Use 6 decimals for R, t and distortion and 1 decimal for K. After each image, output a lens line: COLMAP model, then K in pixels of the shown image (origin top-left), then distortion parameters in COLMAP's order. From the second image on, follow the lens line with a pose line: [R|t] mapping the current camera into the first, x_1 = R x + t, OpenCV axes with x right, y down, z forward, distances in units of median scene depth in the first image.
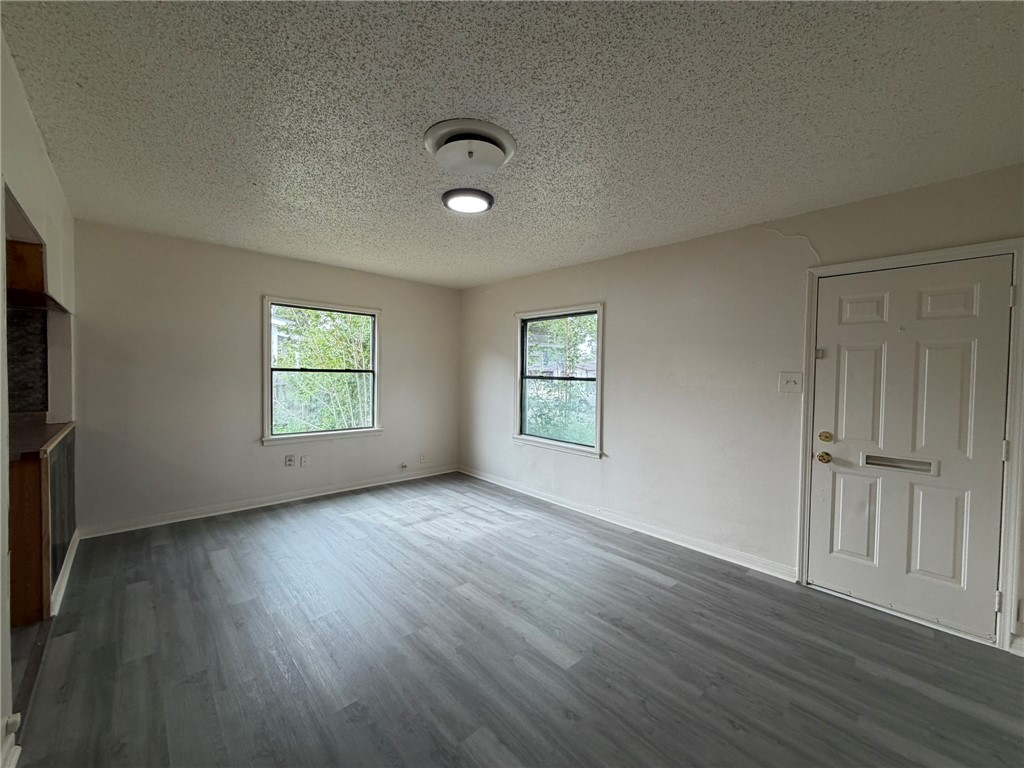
lens RADIAL K [[409.8, 0, 512.0], [0, 409.8, 384.0], [0, 0, 1]] dist [0.001547, 0.000037]
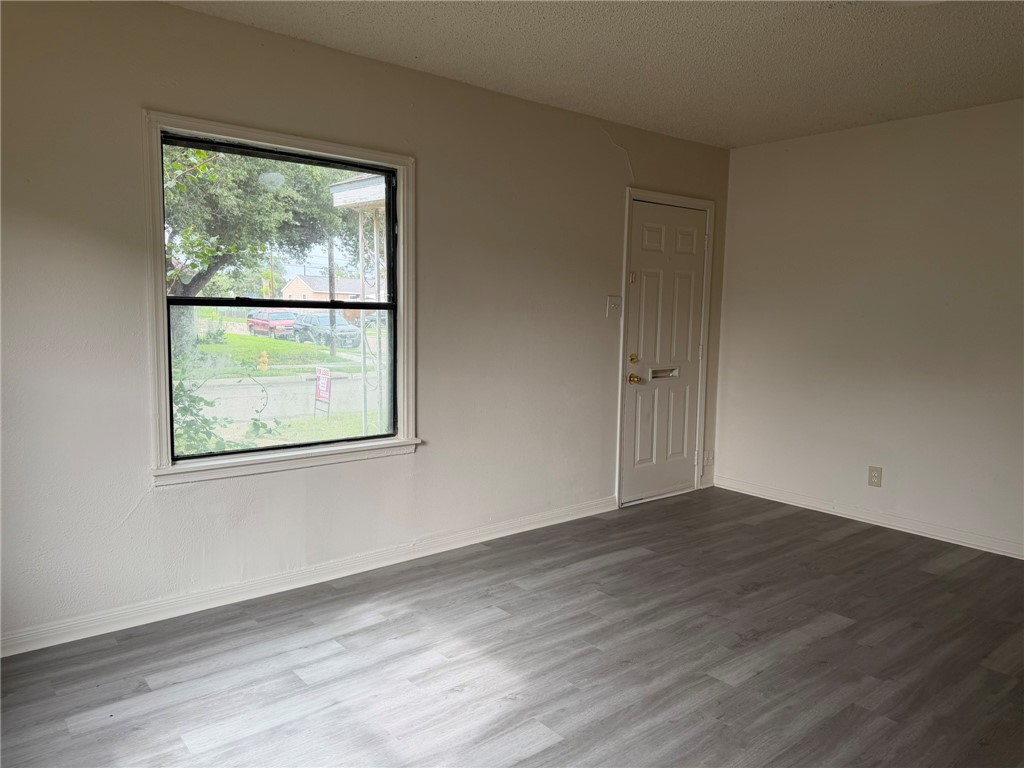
lens RADIAL K [[722.0, 0, 512.0], [0, 722.0, 384.0], [0, 0, 1]] dist [0.109362, -0.161326]
pose [[0.053673, -0.126665, 0.990492, -0.930183], [0.009801, 0.991941, 0.126319, -0.036898], [-0.998510, 0.002928, 0.054482, 1.047993]]
